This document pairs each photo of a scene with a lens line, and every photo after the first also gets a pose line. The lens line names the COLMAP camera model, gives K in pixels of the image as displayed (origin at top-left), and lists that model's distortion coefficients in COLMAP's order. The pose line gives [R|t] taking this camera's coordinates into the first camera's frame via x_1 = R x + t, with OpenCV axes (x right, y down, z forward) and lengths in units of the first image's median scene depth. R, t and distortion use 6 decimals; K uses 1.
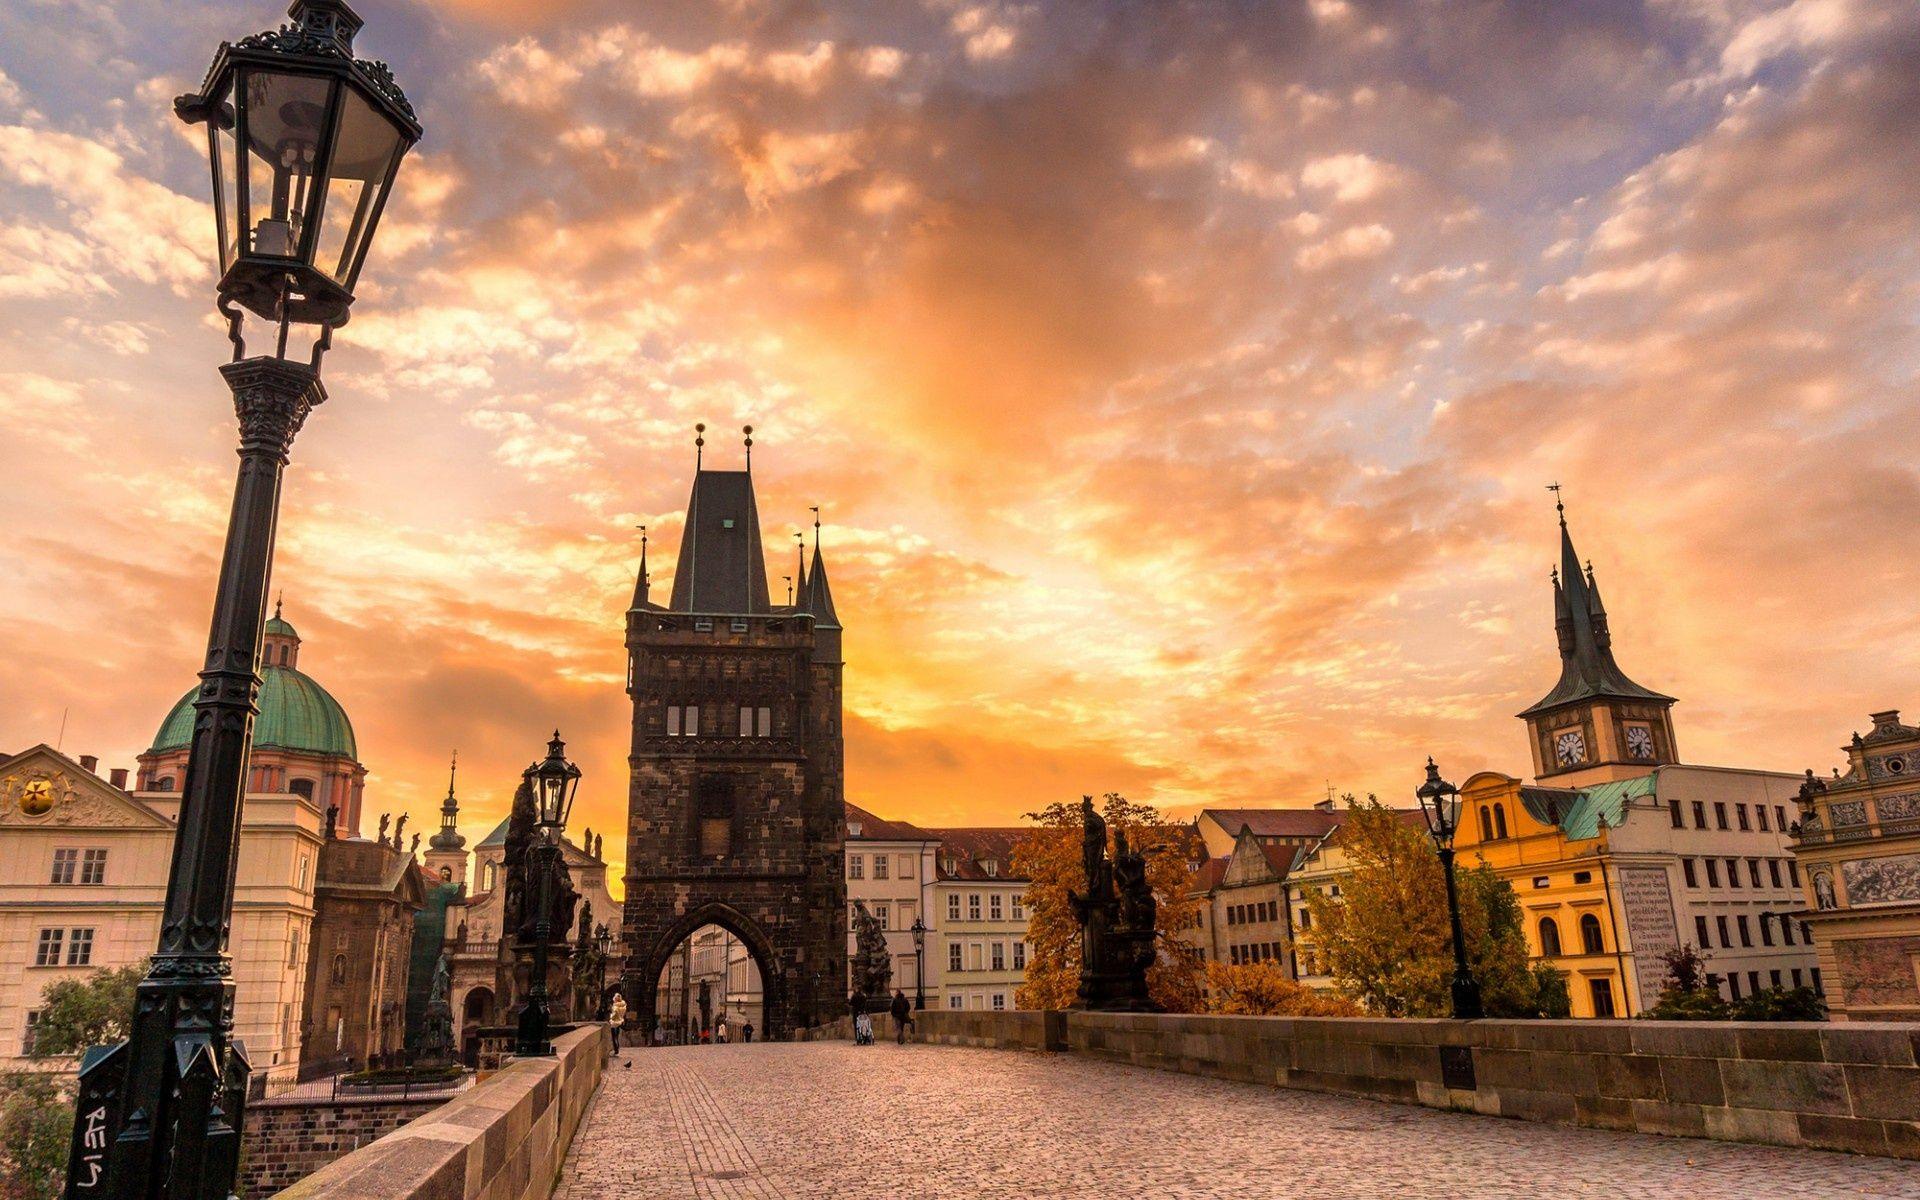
lens RADIAL K [[1209.9, 0, 939.7], [0, 1209.9, 612.5], [0, 0, 1]] dist [-0.006771, -0.004584]
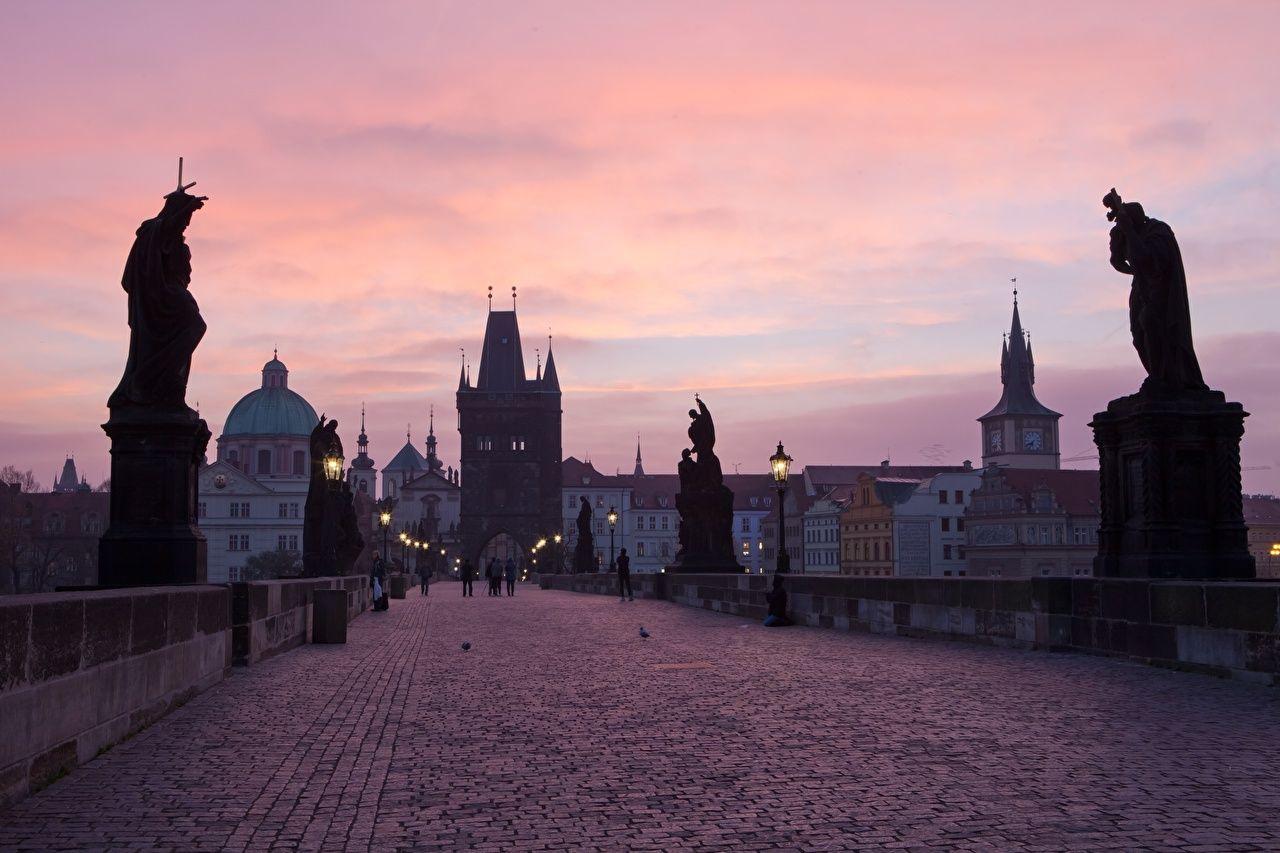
lens RADIAL K [[1383.3, 0, 627.5], [0, 1383.3, 422.2], [0, 0, 1]] dist [0.088952, 0.000000]
pose [[0.986267, 0.011033, -0.164788, 0.410092], [0.022641, 0.979314, 0.201074, -0.401941], [0.163597, -0.202044, 0.965616, -1.224996]]
